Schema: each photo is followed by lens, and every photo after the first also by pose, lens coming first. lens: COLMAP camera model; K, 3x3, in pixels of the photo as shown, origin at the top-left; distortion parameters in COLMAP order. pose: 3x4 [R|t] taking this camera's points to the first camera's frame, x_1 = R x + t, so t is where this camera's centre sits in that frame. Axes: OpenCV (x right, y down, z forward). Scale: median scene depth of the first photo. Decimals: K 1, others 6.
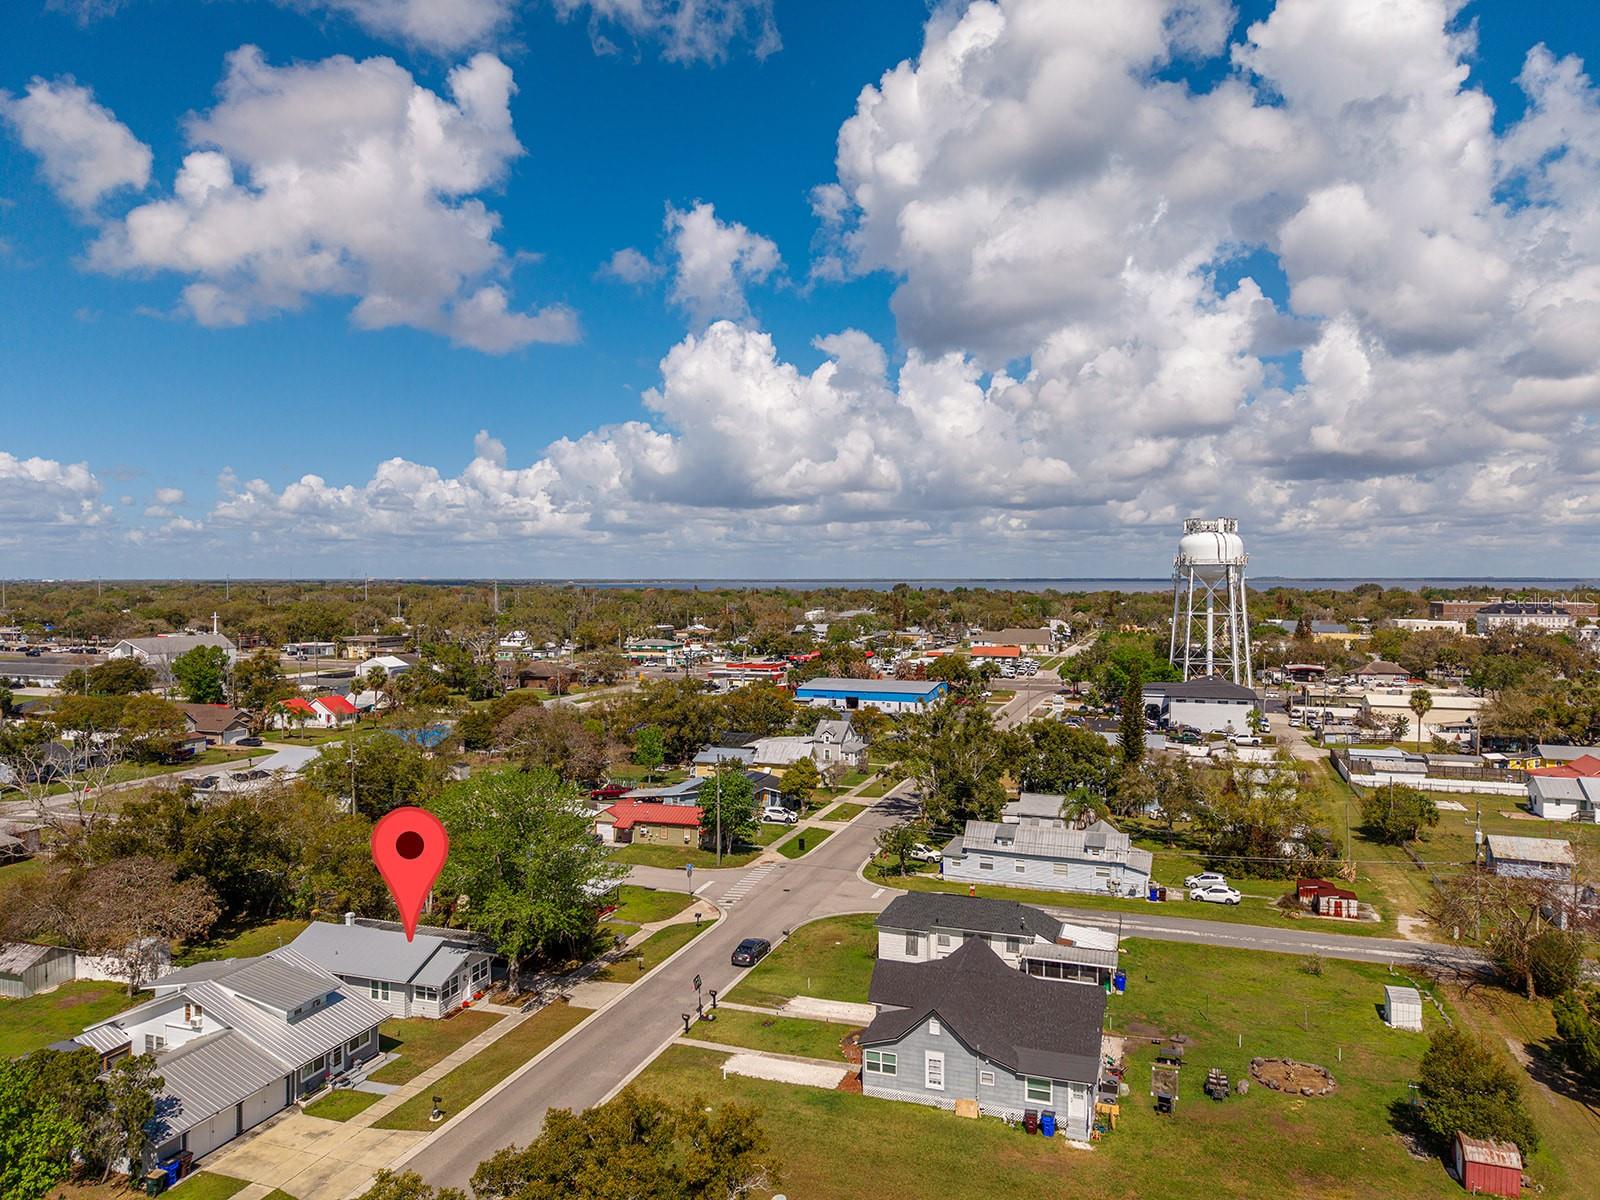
lens RADIAL K [[1078.9, 0, 803.8], [0, 1078.9, 588.8], [0, 0, 1]] dist [0.018166, -0.007120]
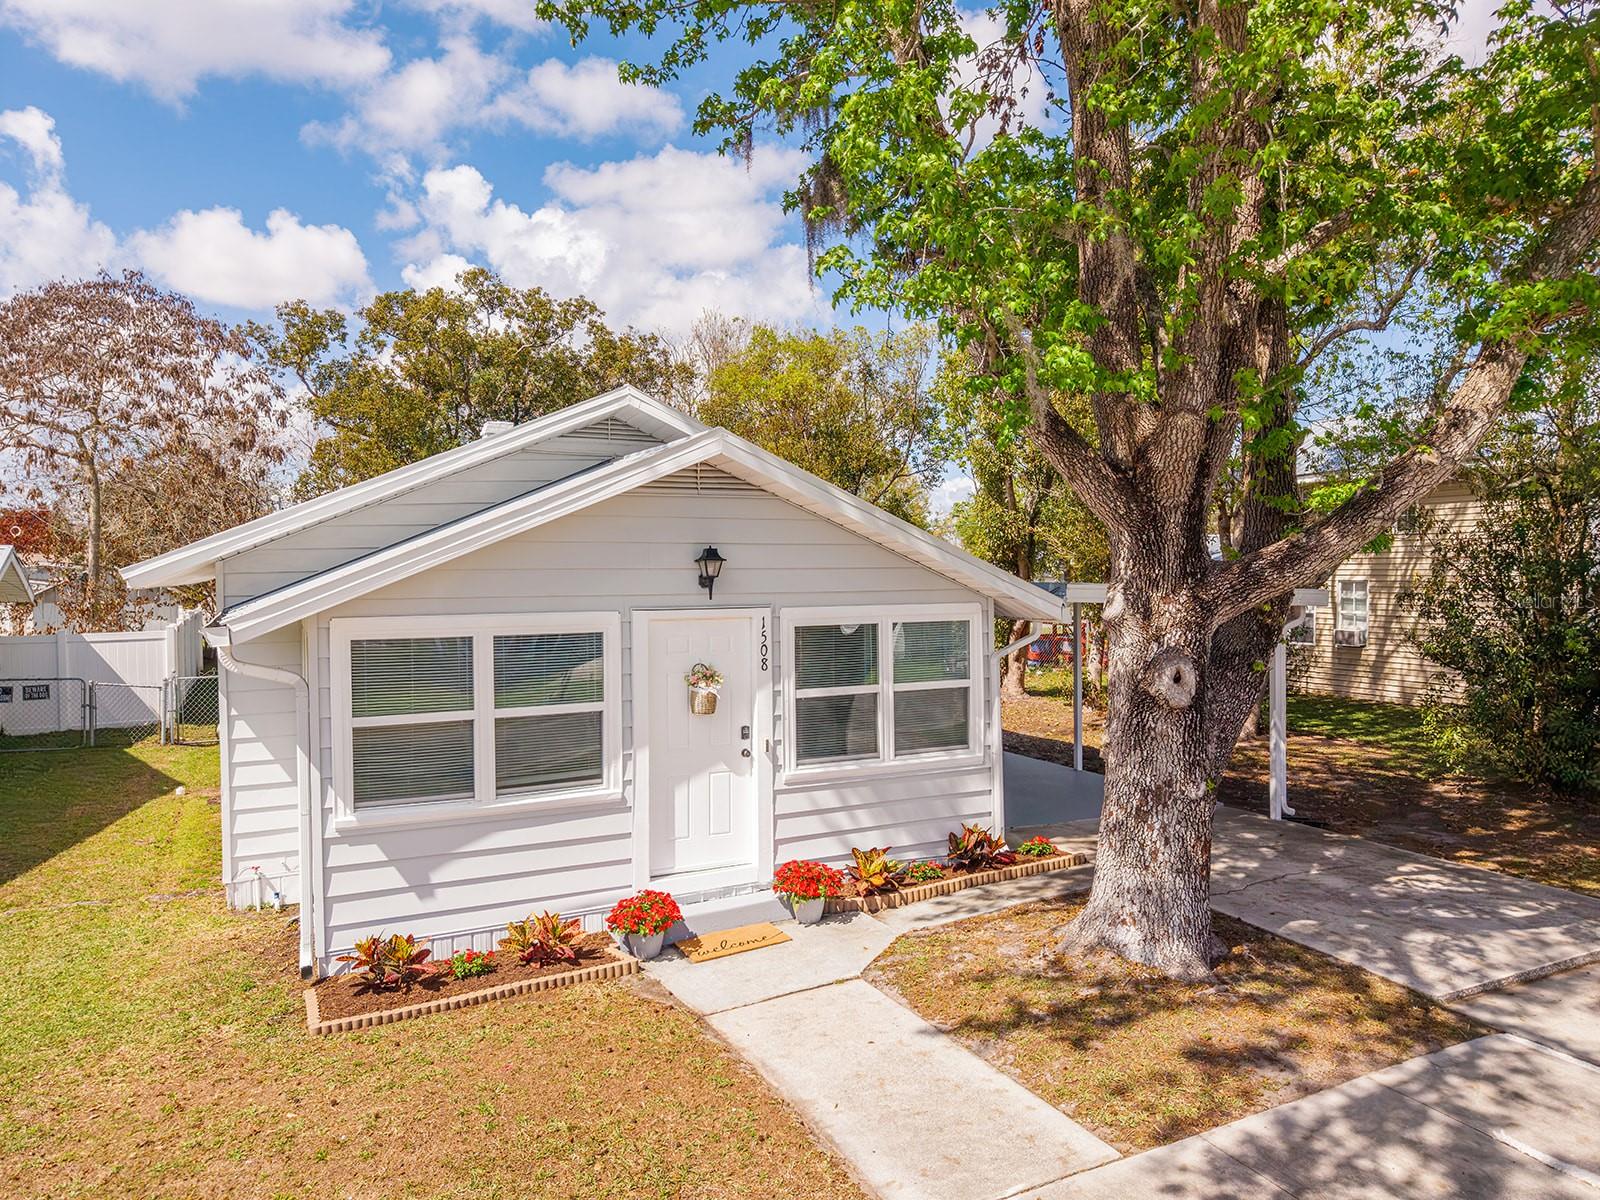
lens RADIAL K [[1078.9, 0, 803.8], [0, 1078.9, 588.8], [0, 0, 1]] dist [0.018166, -0.007120]
pose [[0.724168, 0.010778, -0.689539, -0.092633], [-0.005368, 0.999936, 0.009992, 0.140648], [0.689603, -0.003535, 0.724179, 0.374784]]
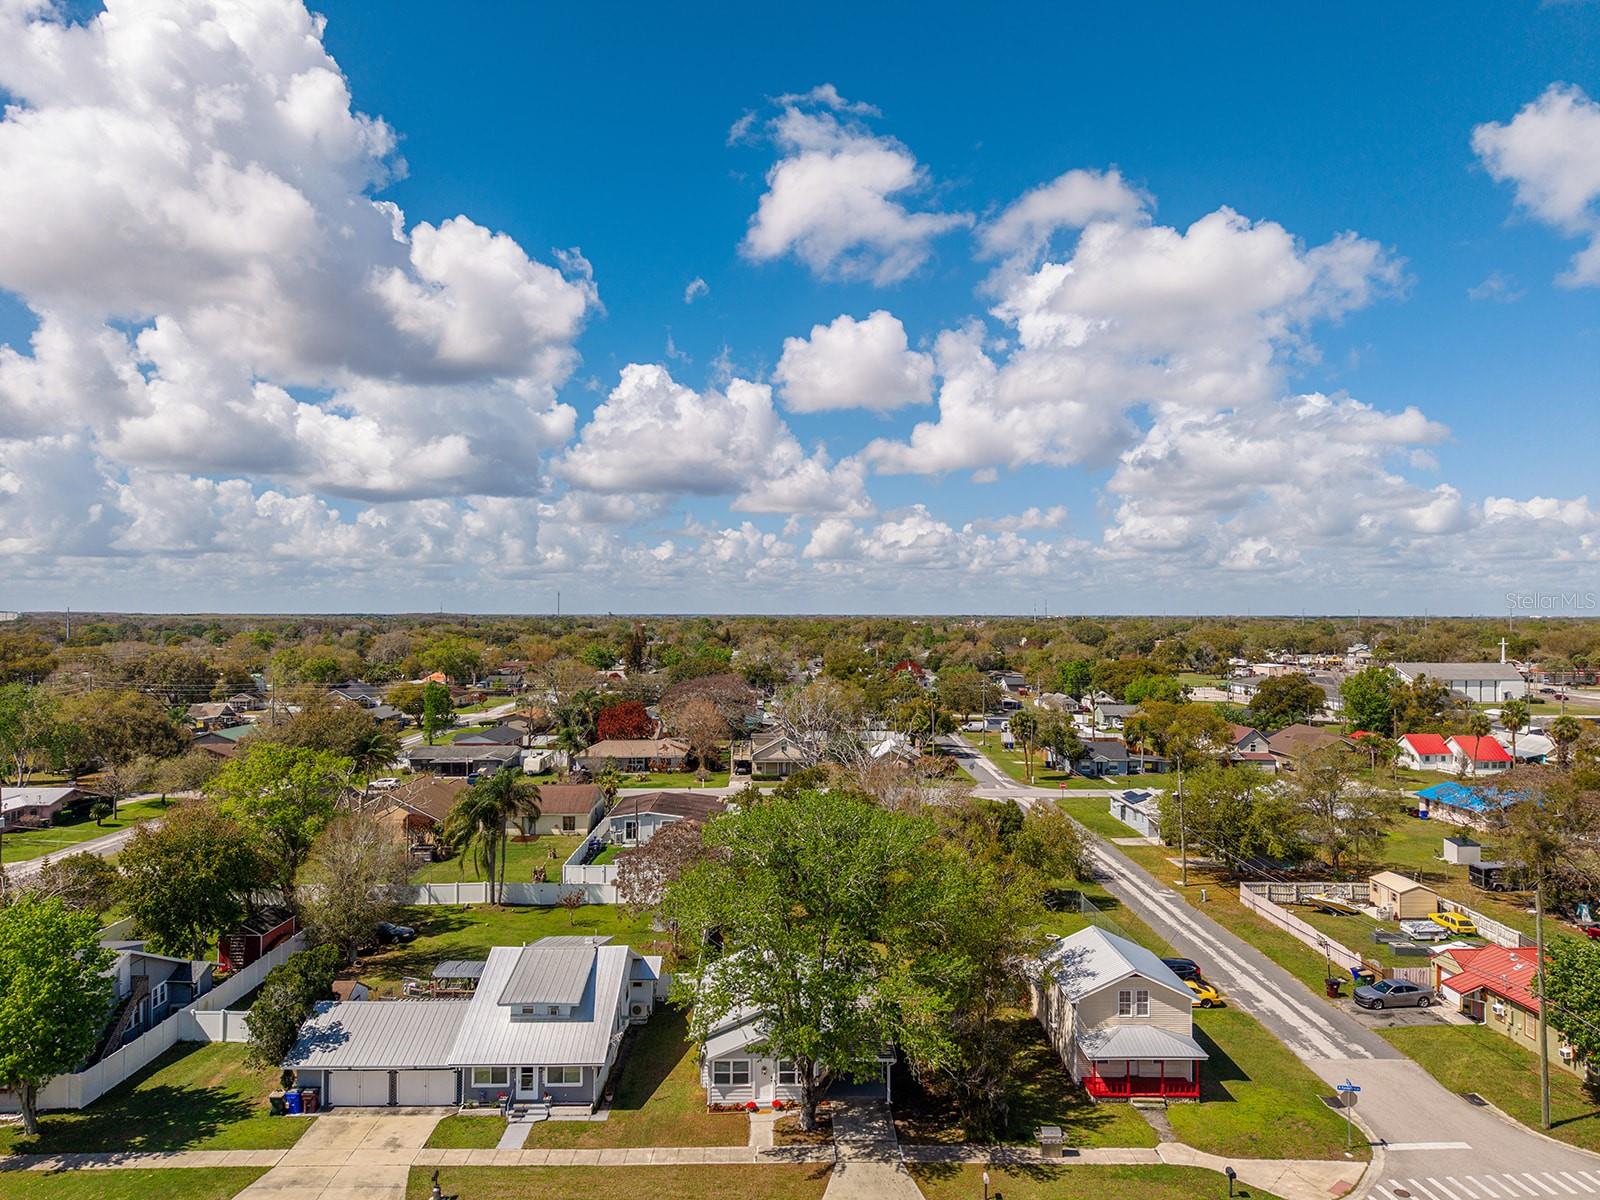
lens RADIAL K [[1078.9, 0, 803.8], [0, 1078.9, 588.8], [0, 0, 1]] dist [0.018166, -0.007120]
pose [[0.346886, -0.017126, -0.937751, 0.154352], [-0.016023, 0.999579, -0.024183, 0.021877], [0.937770, 0.023414, 0.346466, 0.309632]]
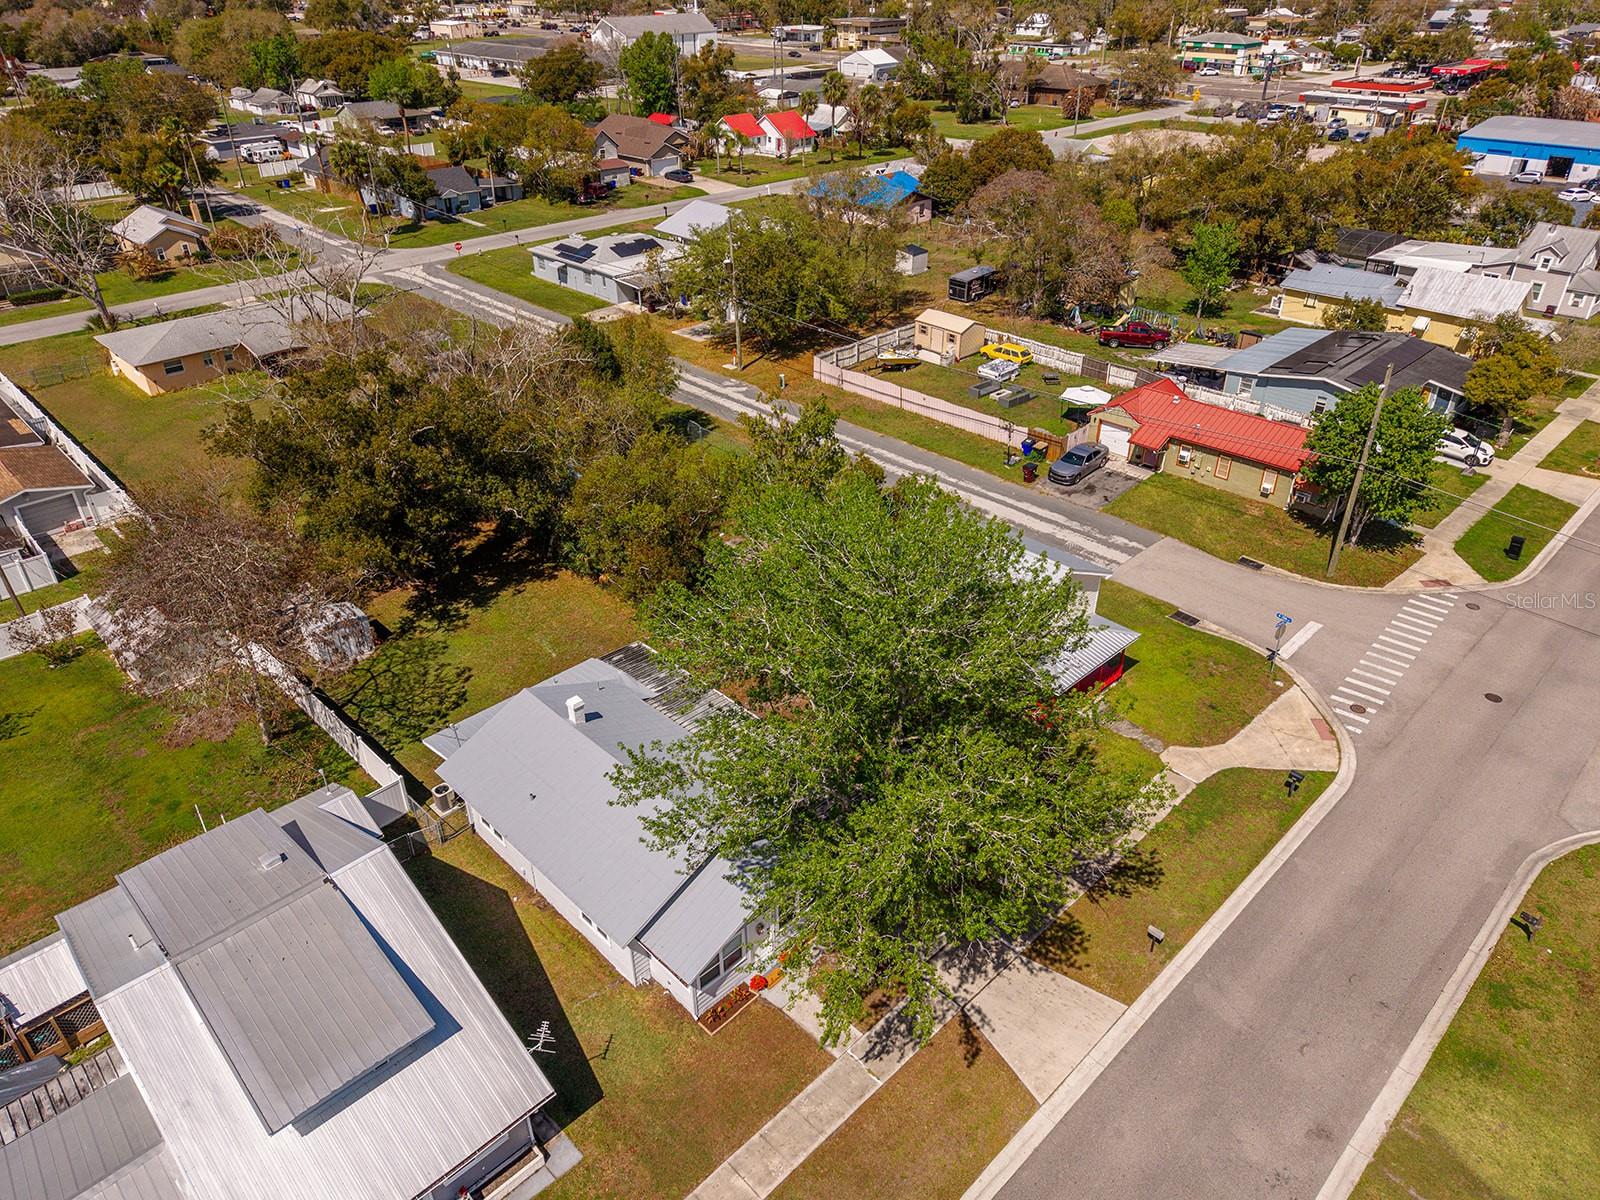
lens RADIAL K [[1078.9, 0, 803.8], [0, 1078.9, 588.8], [0, 0, 1]] dist [0.018166, -0.007120]
pose [[0.898602, 0.221782, -0.378585, -0.063236], [-0.000167, 0.863016, 0.505176, 0.002306], [0.438764, -0.453889, 0.775545, 0.291126]]
